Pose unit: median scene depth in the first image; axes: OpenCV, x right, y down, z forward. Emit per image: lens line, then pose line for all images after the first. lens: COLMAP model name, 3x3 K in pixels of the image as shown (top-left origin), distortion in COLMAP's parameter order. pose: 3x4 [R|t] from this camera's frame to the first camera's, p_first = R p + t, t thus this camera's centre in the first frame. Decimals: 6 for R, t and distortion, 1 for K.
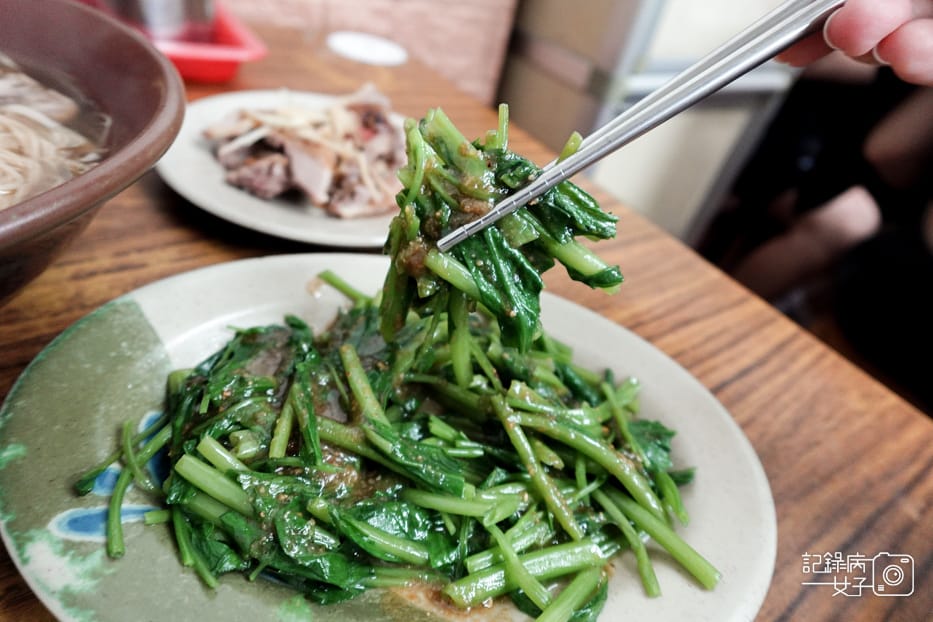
lens RADIAL K [[514.0, 0, 463.8], [0, 514.0, 312.7], [0, 0, 1]] dist [-0.002973, -0.002647]
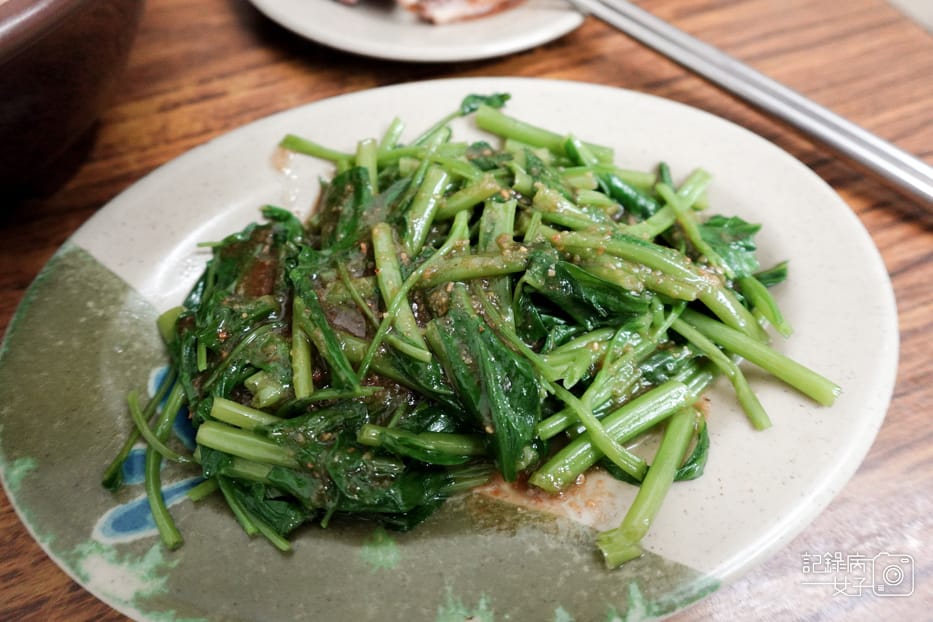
lens RADIAL K [[514.0, 0, 463.8], [0, 514.0, 312.7], [0, 0, 1]] dist [-0.002973, -0.002647]
pose [[0.965111, -0.240522, -0.103486, 0.012117], [0.261774, 0.895189, 0.360710, -0.068844], [0.005881, -0.375215, 0.926919, 0.221255]]
